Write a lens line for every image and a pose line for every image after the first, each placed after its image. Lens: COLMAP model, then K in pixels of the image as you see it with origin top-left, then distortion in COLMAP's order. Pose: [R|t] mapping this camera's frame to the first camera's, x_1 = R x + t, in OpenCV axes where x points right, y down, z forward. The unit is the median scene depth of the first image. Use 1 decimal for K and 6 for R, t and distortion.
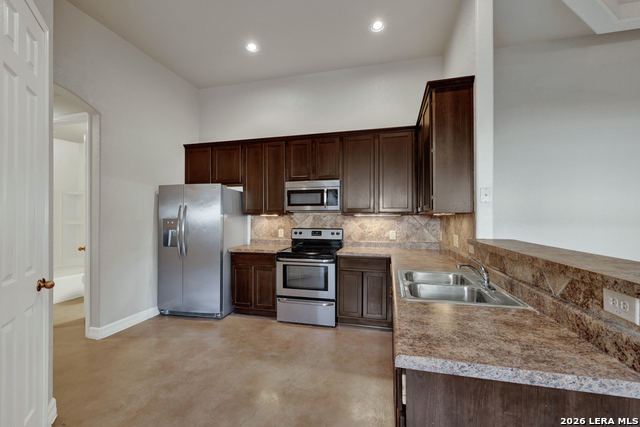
lens RADIAL K [[279.4, 0, 334.3], [0, 279.4, 216.0], [0, 0, 1]] dist [-0.000663, 0.000908]
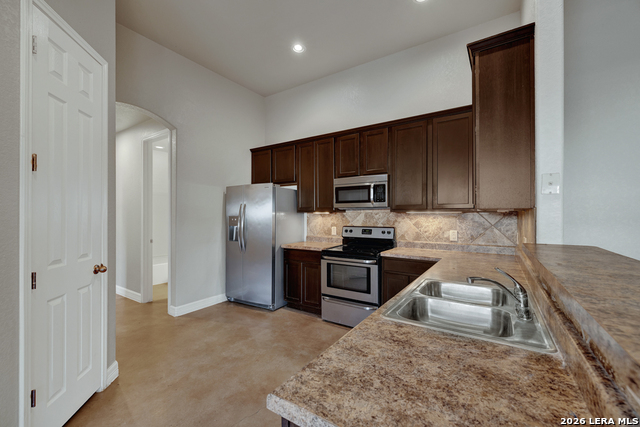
lens RADIAL K [[279.4, 0, 323.9], [0, 279.4, 213.7], [0, 0, 1]] dist [-0.000663, 0.000908]
pose [[0.942921, -0.001725, -0.333012, 0.132999], [0.001756, 0.999998, -0.000208, 0.001117], [0.333012, -0.000388, 0.942922, 0.069653]]
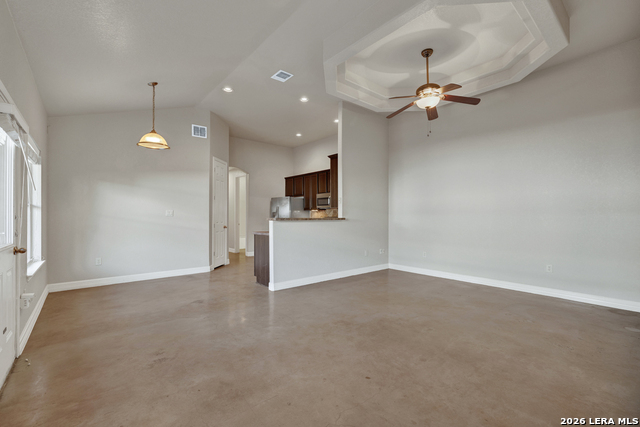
lens RADIAL K [[279.4, 0, 316.3], [0, 279.4, 215.8], [0, 0, 1]] dist [-0.000663, 0.000908]
pose [[0.814224, 0.002622, -0.580545, 1.122131], [-0.002464, 0.999996, 0.001061, 0.038869], [0.580546, 0.000567, 0.814227, -0.736313]]
